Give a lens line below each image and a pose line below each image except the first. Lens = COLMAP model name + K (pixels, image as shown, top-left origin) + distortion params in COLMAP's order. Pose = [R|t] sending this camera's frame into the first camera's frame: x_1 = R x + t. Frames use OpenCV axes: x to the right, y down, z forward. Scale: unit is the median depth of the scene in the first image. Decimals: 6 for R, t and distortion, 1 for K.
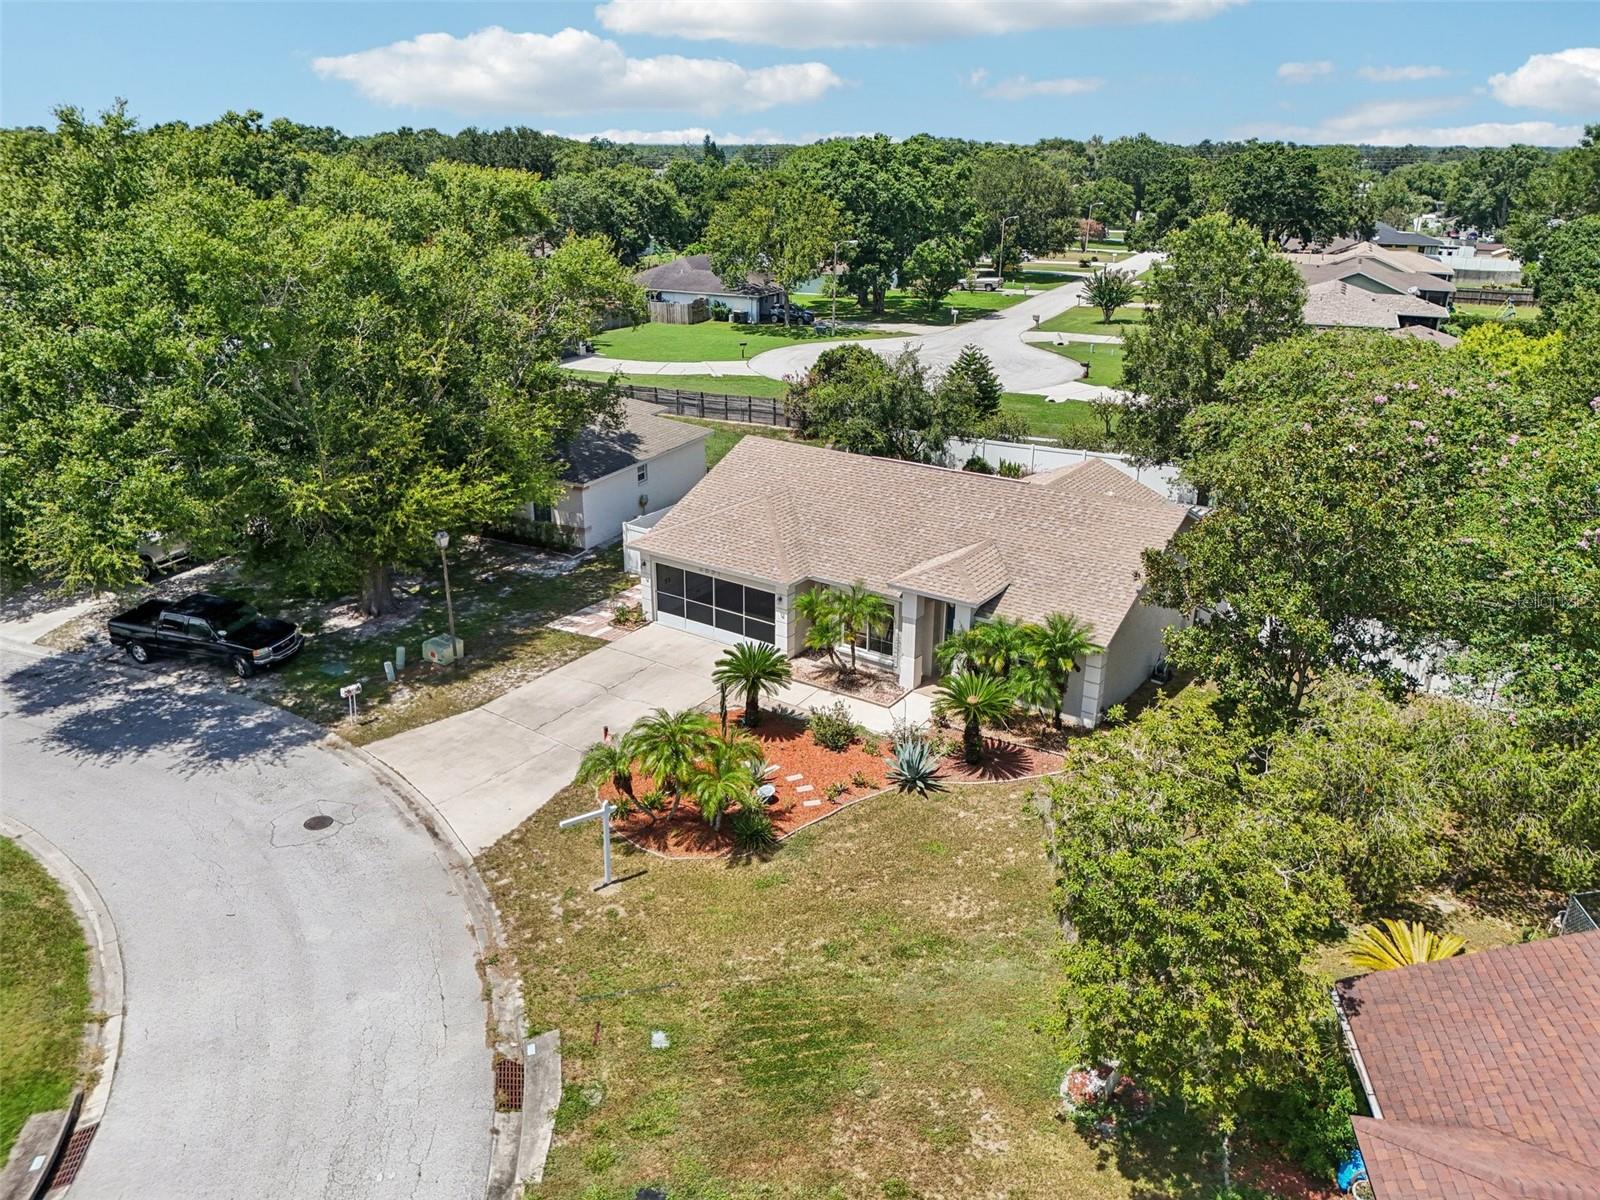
lens RADIAL K [[1190.1, 0, 789.5], [0, 1190.1, 606.4], [0, 0, 1]] dist [0.068238, -0.073360]
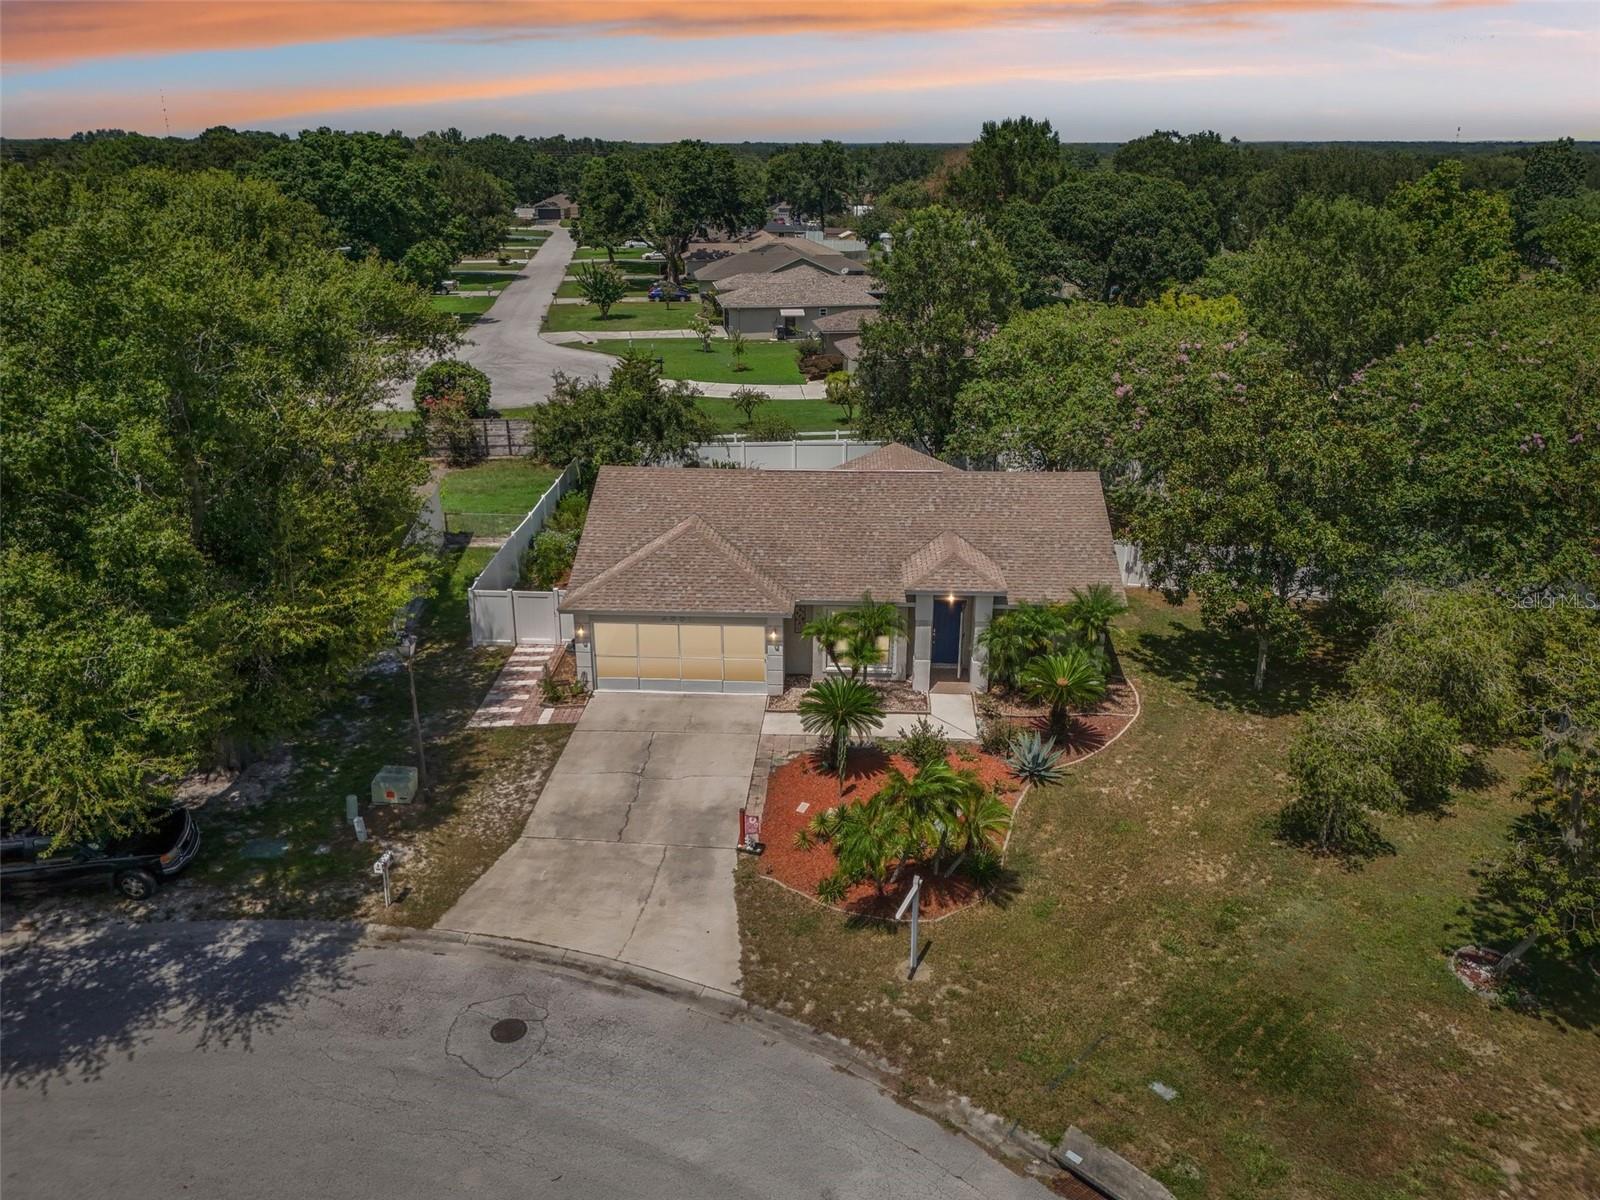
lens RADIAL K [[1192.0, 0, 800.0], [0, 1192.0, 600.0], [0, 0, 1]] dist [0.064641, -0.058320]
pose [[0.845043, -0.196655, 0.497221, -0.479919], [0.197519, 0.978946, 0.051490, -0.079348], [-0.496878, 0.054699, 0.866095, 0.190192]]
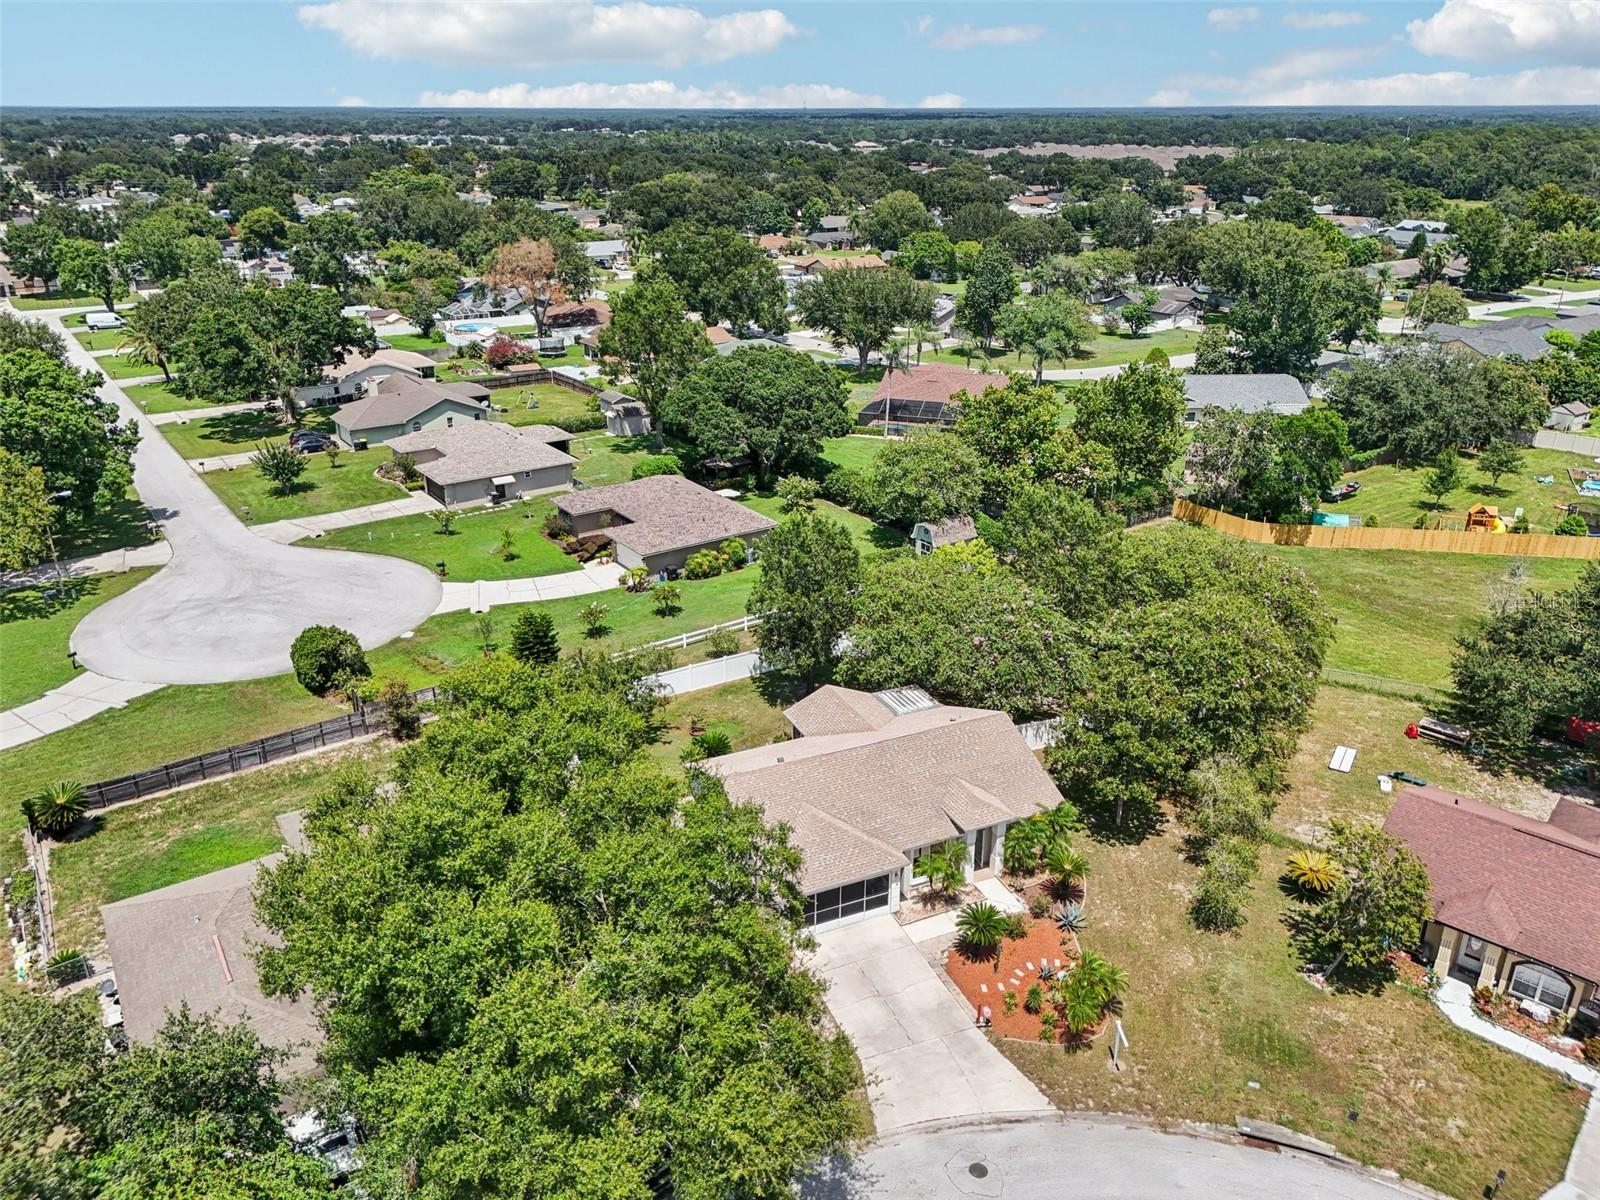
lens RADIAL K [[1192.0, 0, 800.0], [0, 1192.0, 600.0], [0, 0, 1]] dist [0.064641, -0.058320]
pose [[0.506426, -0.340238, 0.792320, -1.225877], [0.317320, 0.927918, 0.195645, -0.707348], [-0.801774, 0.152339, 0.577886, 0.179859]]
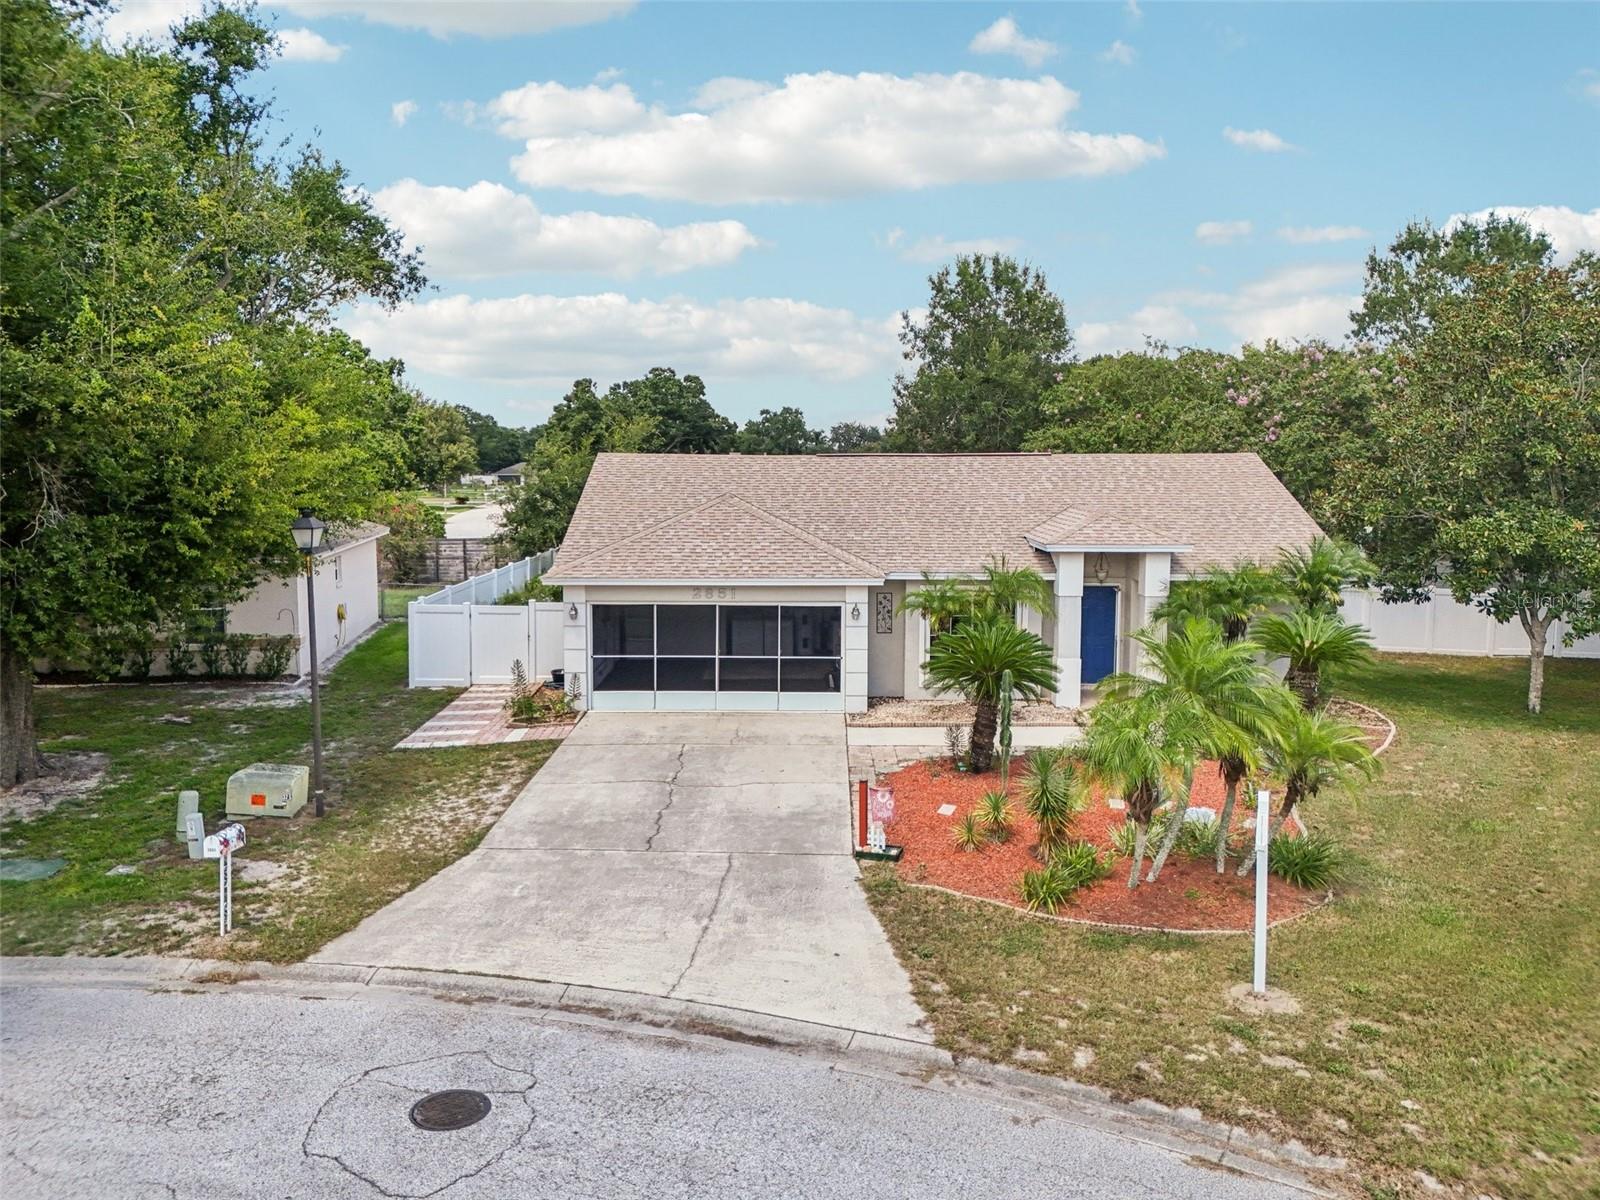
lens RADIAL K [[1192.0, 0, 800.0], [0, 1192.0, 600.0], [0, 0, 1]] dist [0.064641, -0.058320]
pose [[0.819801, -0.073498, 0.567912, -0.423458], [0.210300, 0.961074, -0.179197, 0.103448], [-0.532635, 0.266338, 0.803346, 0.530312]]
